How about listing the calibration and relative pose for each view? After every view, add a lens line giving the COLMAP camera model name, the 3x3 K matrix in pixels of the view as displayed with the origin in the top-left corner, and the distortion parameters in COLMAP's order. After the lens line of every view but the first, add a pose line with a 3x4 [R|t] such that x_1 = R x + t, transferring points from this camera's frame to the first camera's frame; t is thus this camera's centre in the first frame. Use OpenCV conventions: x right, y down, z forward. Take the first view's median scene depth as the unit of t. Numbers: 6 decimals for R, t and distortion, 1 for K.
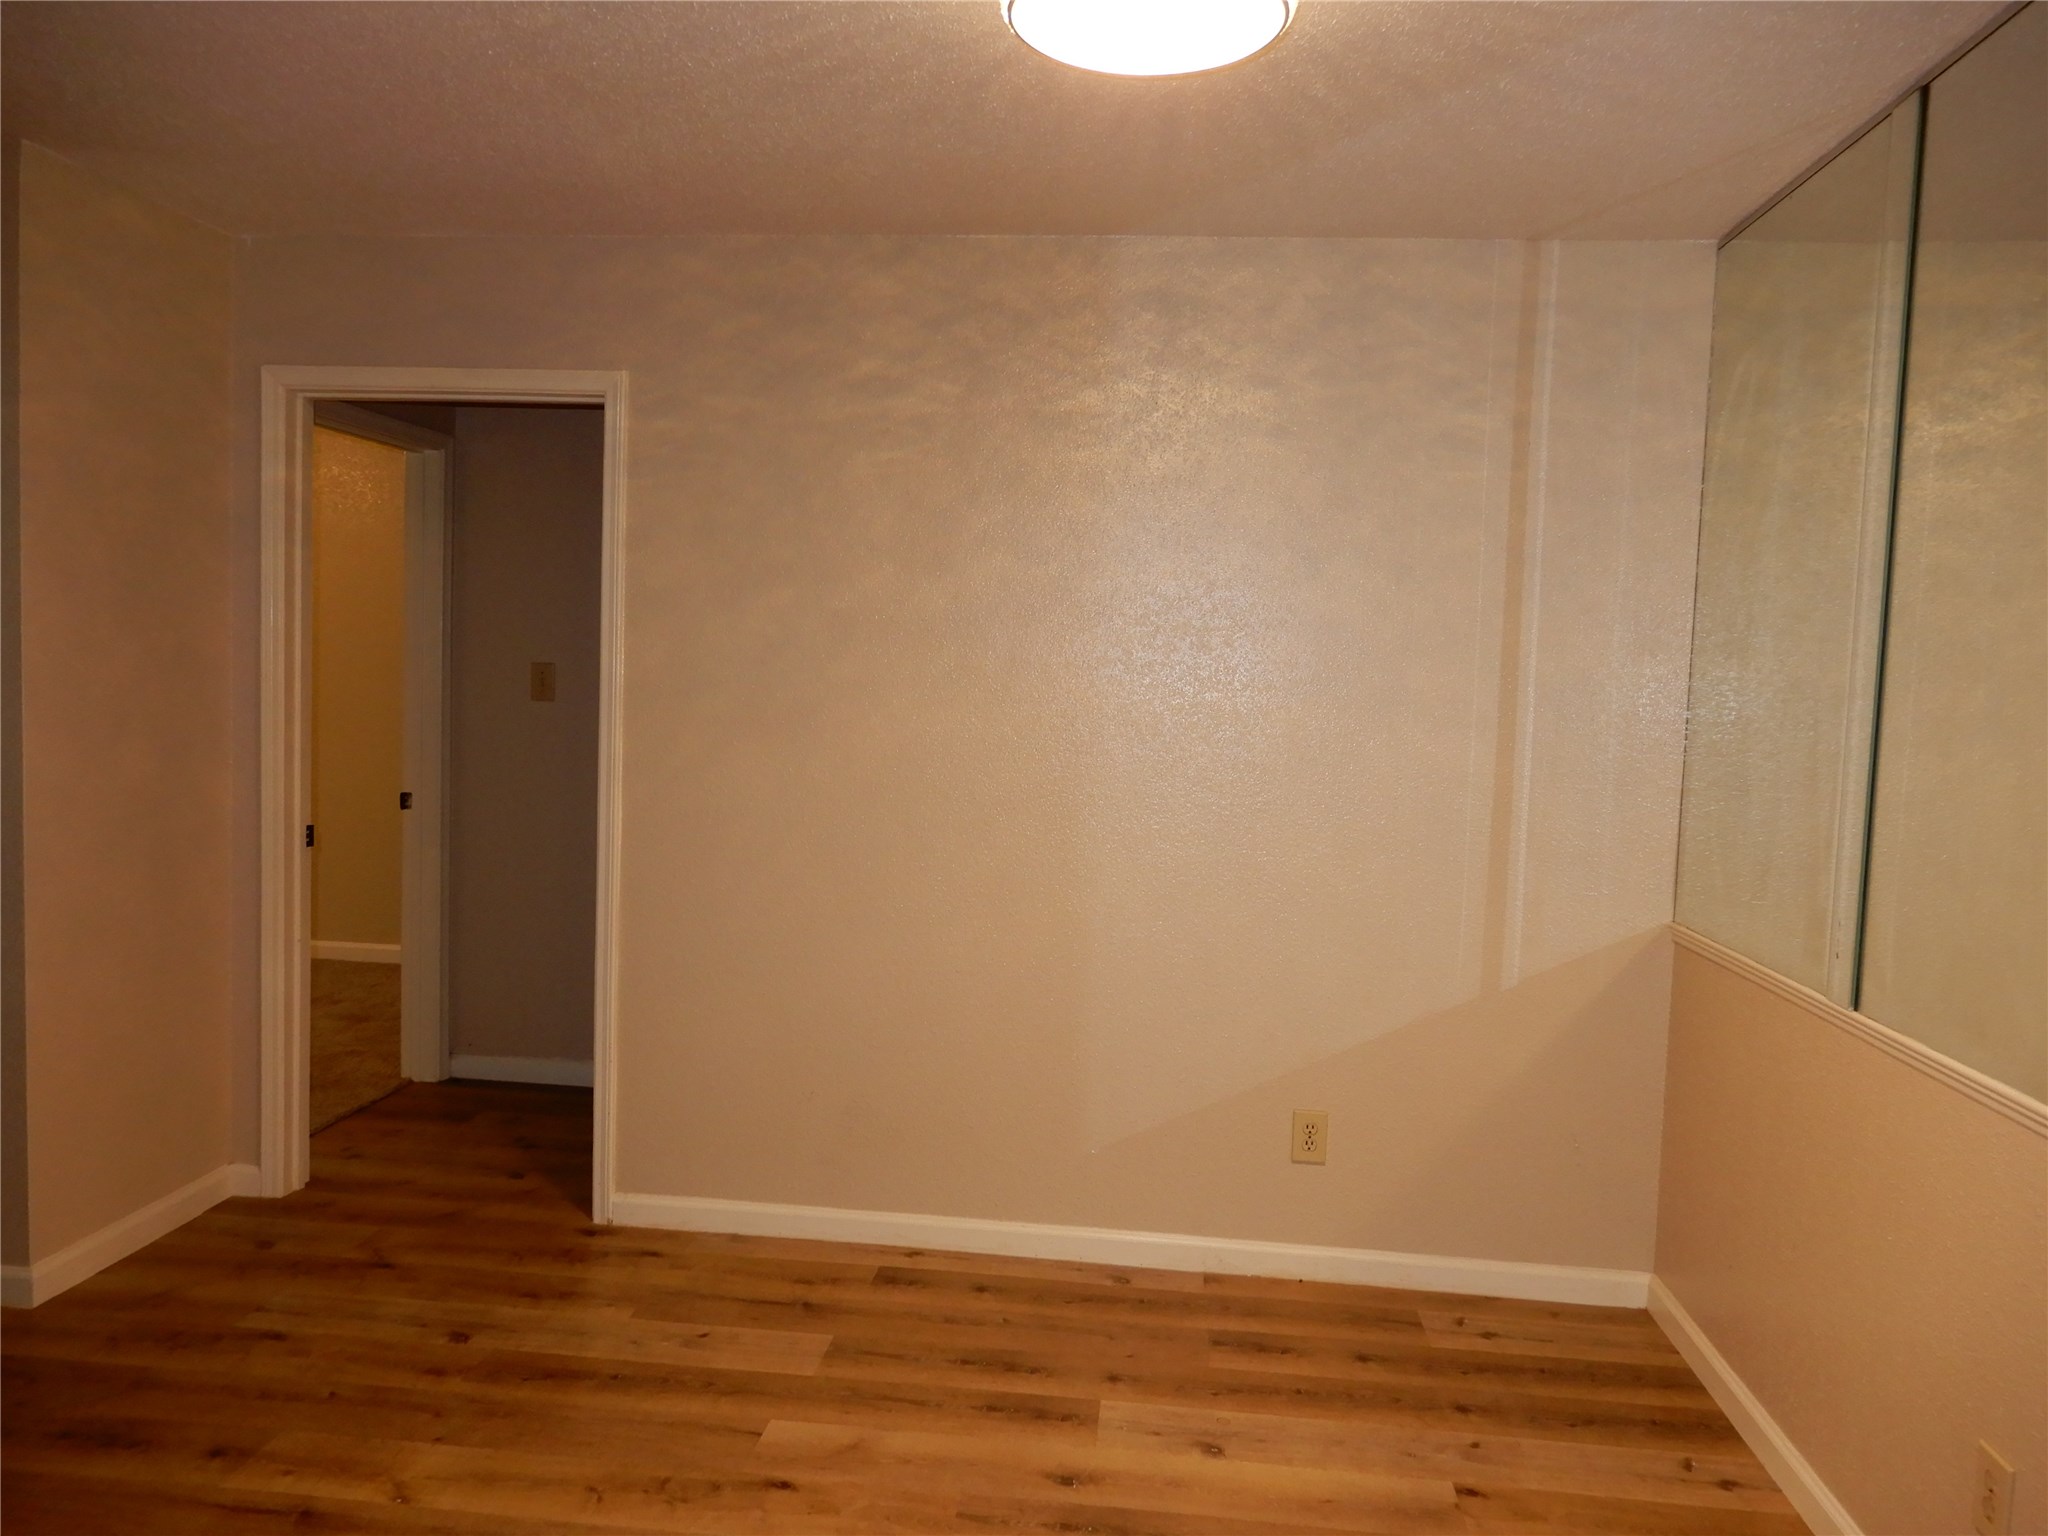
lens RADIAL K [[1448.0, 0, 1024.0], [0, 1448.0, 768.0], [0, 0, 1]] dist [0.007134, -0.001831]
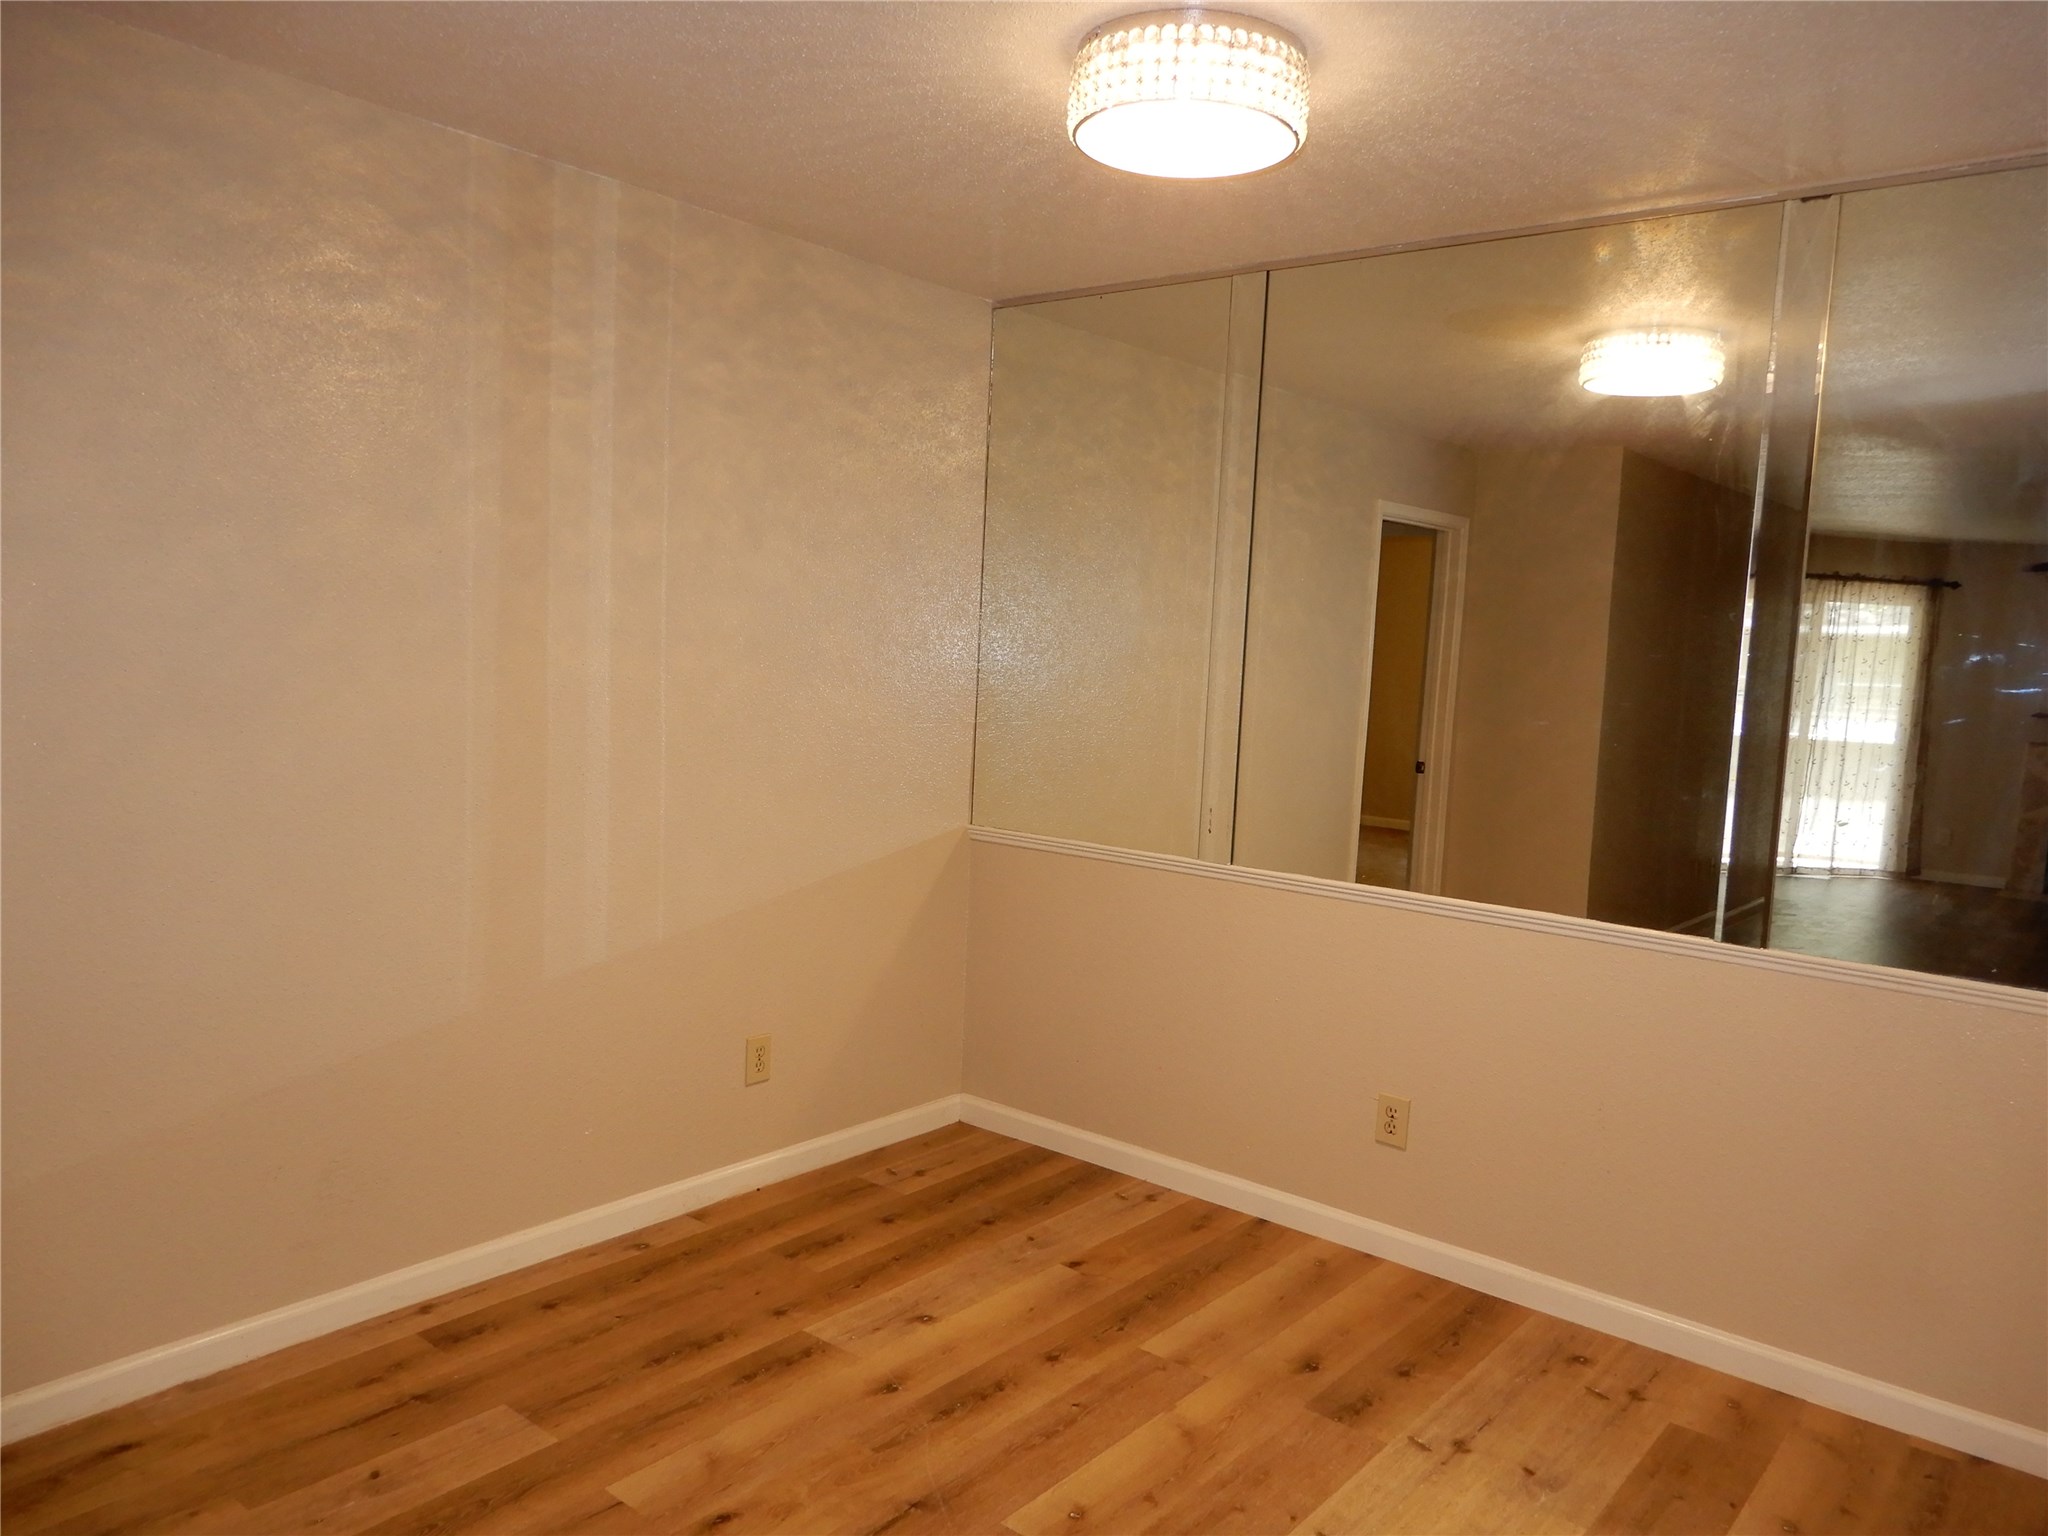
lens RADIAL K [[1448.0, 0, 1024.0], [0, 1448.0, 768.0], [0, 0, 1]] dist [0.007134, -0.001831]
pose [[0.553550, -0.086588, 0.828302, -0.629101], [0.030162, 0.996012, 0.083963, -0.055357], [-0.832270, -0.021494, 0.553954, 0.249220]]
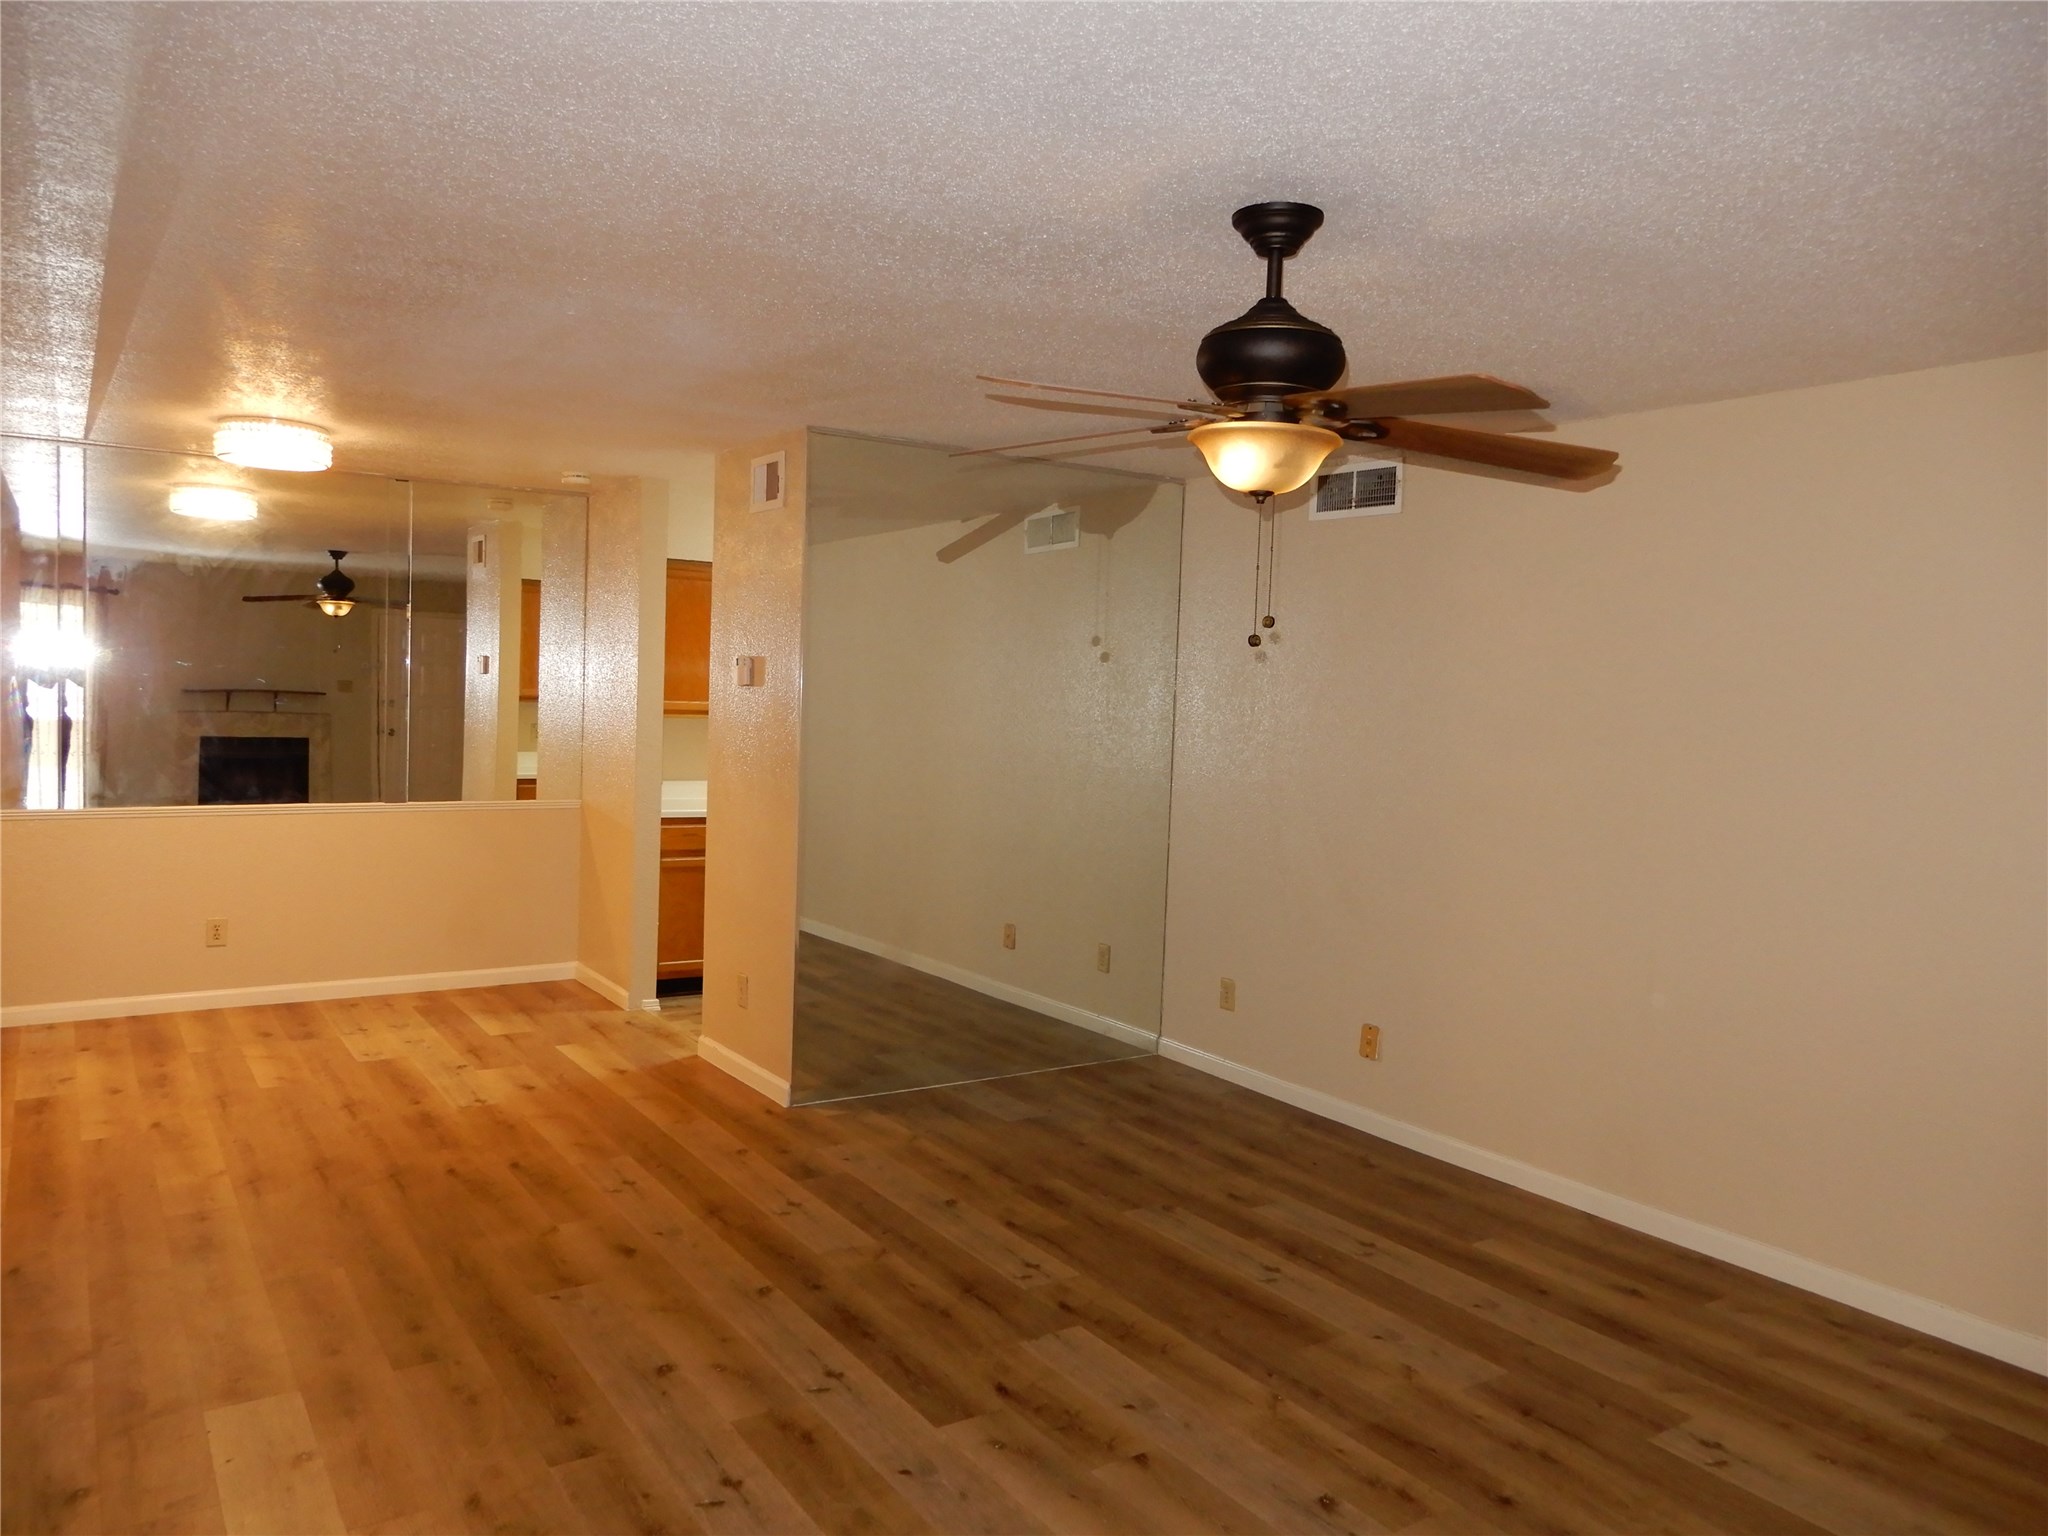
lens RADIAL K [[1448.0, 0, 1024.0], [0, 1448.0, 768.0], [0, 0, 1]] dist [0.007134, -0.001831]
pose [[-0.636122, -0.103038, 0.764678, -1.820697], [-0.006746, 0.991748, 0.128023, -0.179853], [-0.771559, 0.076280, -0.631568, 1.012045]]
